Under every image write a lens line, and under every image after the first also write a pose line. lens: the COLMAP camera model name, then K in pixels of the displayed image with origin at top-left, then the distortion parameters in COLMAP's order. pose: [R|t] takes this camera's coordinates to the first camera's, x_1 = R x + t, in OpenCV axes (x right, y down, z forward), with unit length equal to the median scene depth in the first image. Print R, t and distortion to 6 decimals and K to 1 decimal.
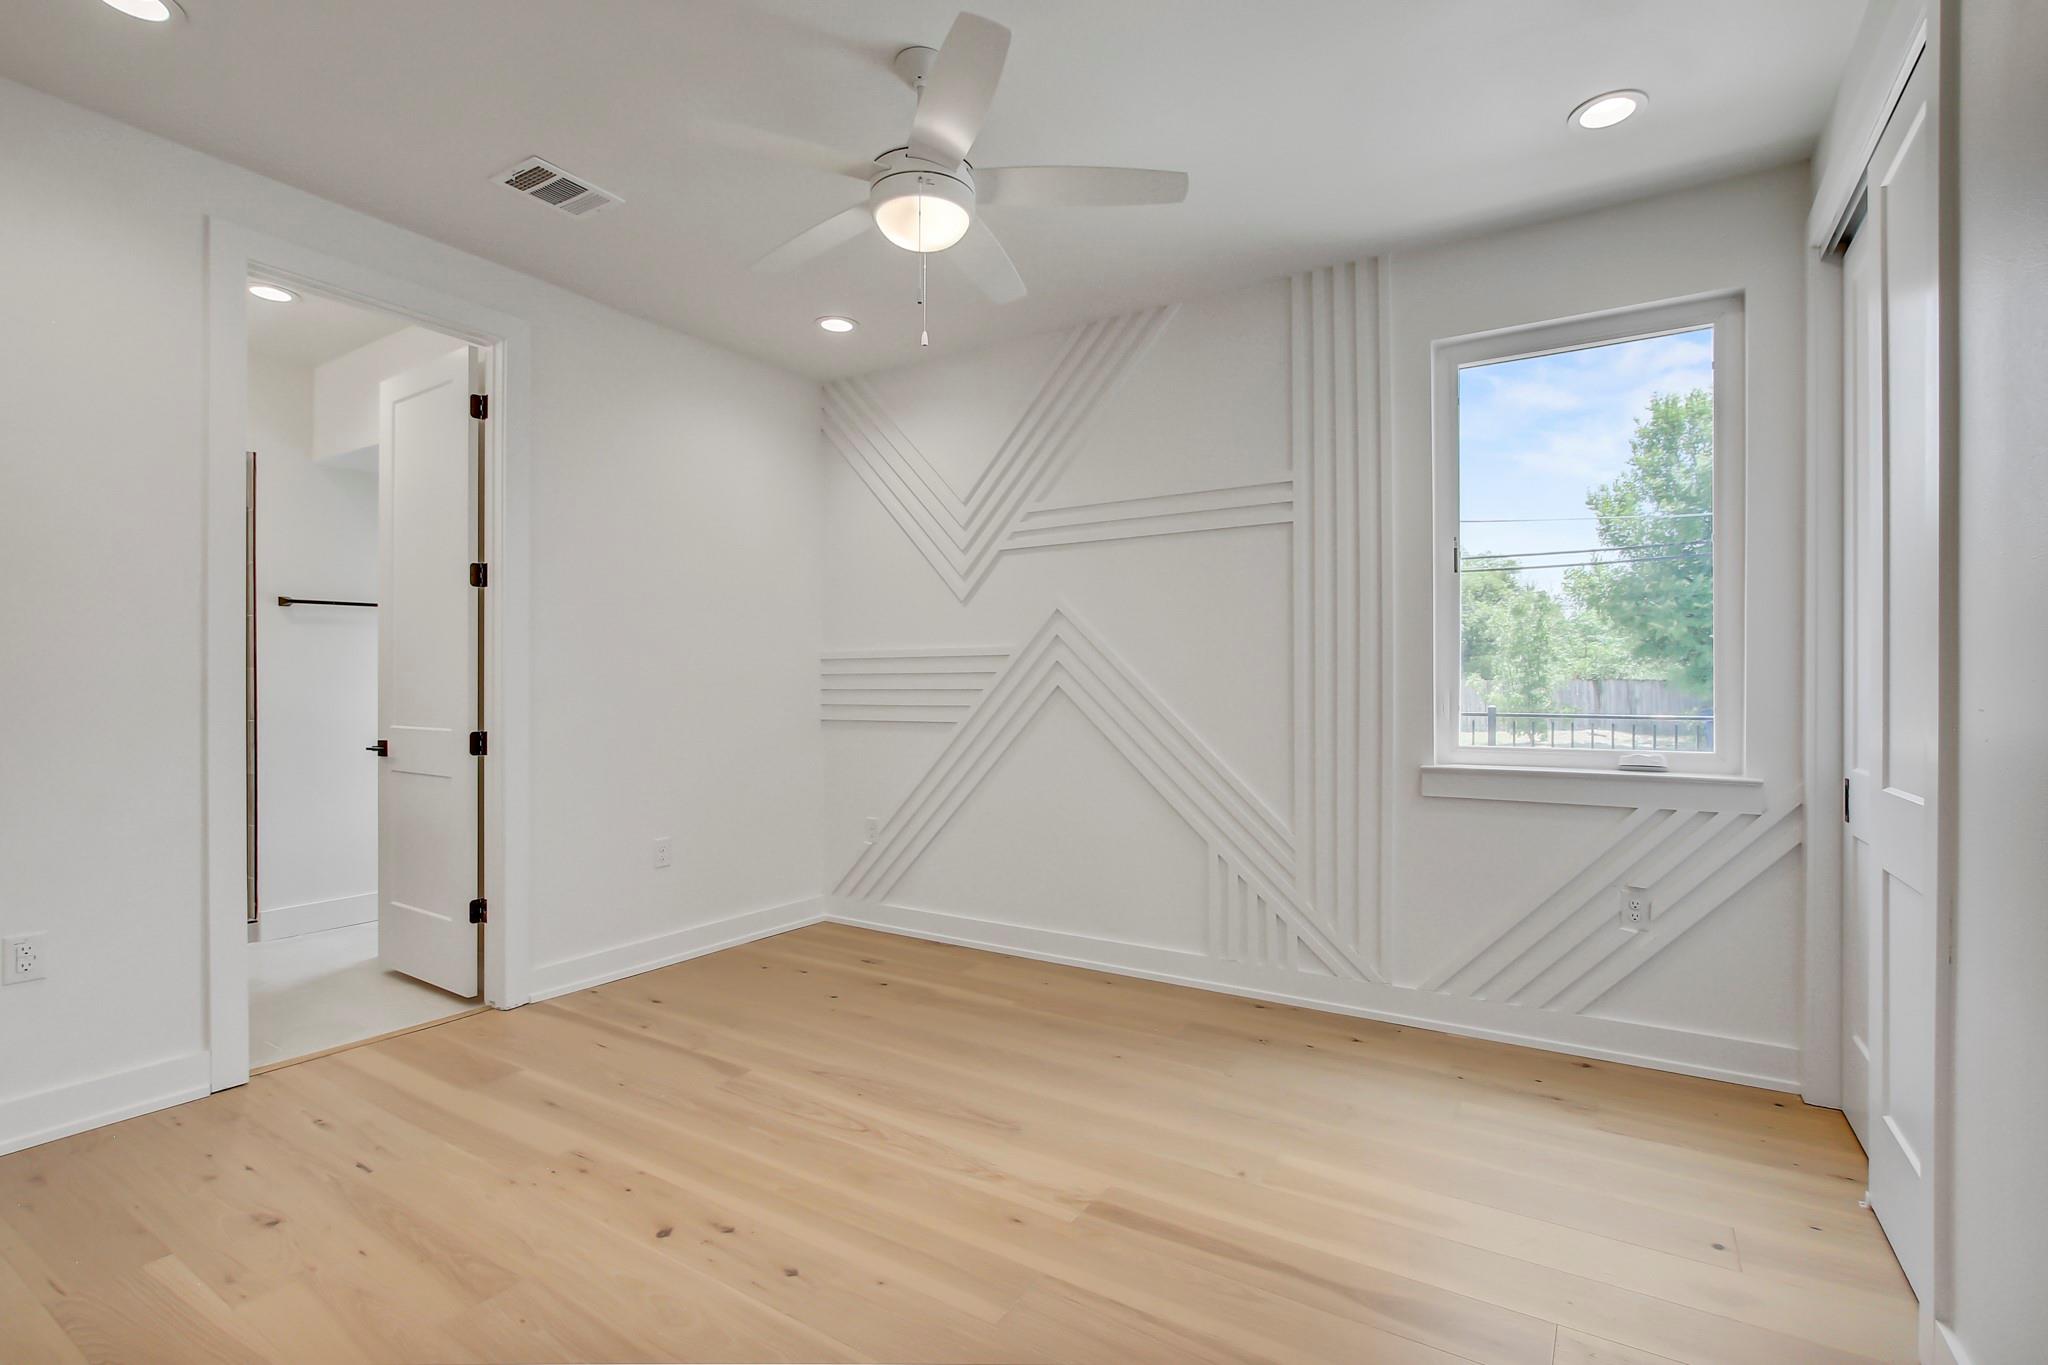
lens RADIAL K [[950.4, 0, 1027.2], [0, 950.4, 691.0], [0, 0, 1]] dist [-0.009724, 0.000132]
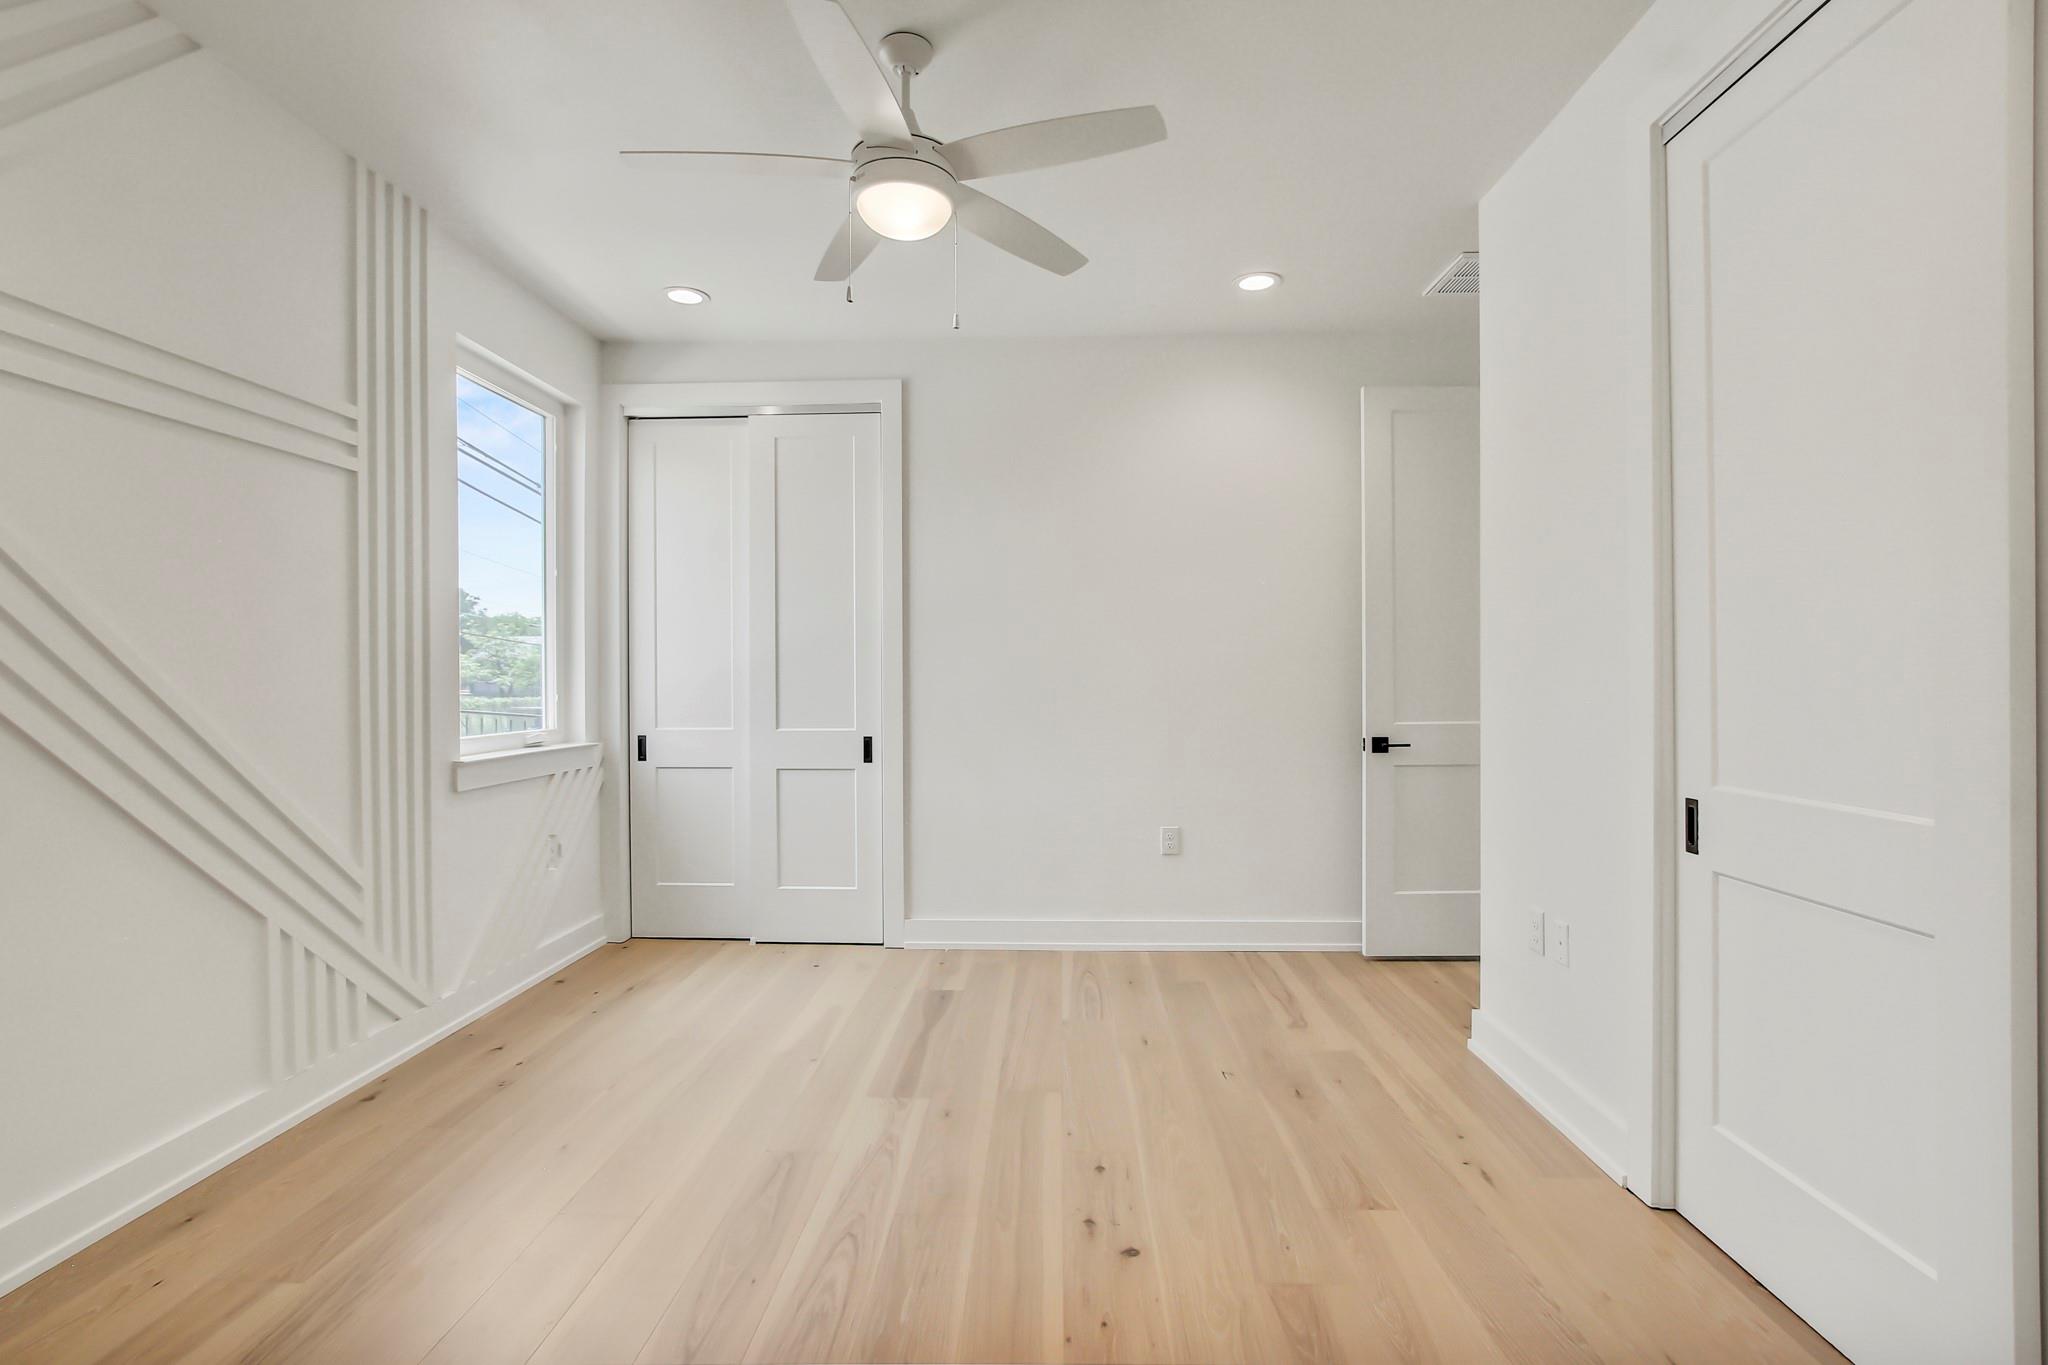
lens RADIAL K [[950.4, 0, 1018.4], [0, 950.4, 682.7], [0, 0, 1]] dist [-0.009724, 0.000132]
pose [[-0.497969, -0.004878, 0.867181, -0.727186], [0.004830, 0.999953, 0.008399, -0.008632], [-0.867182, 0.008371, -0.497922, 0.988653]]
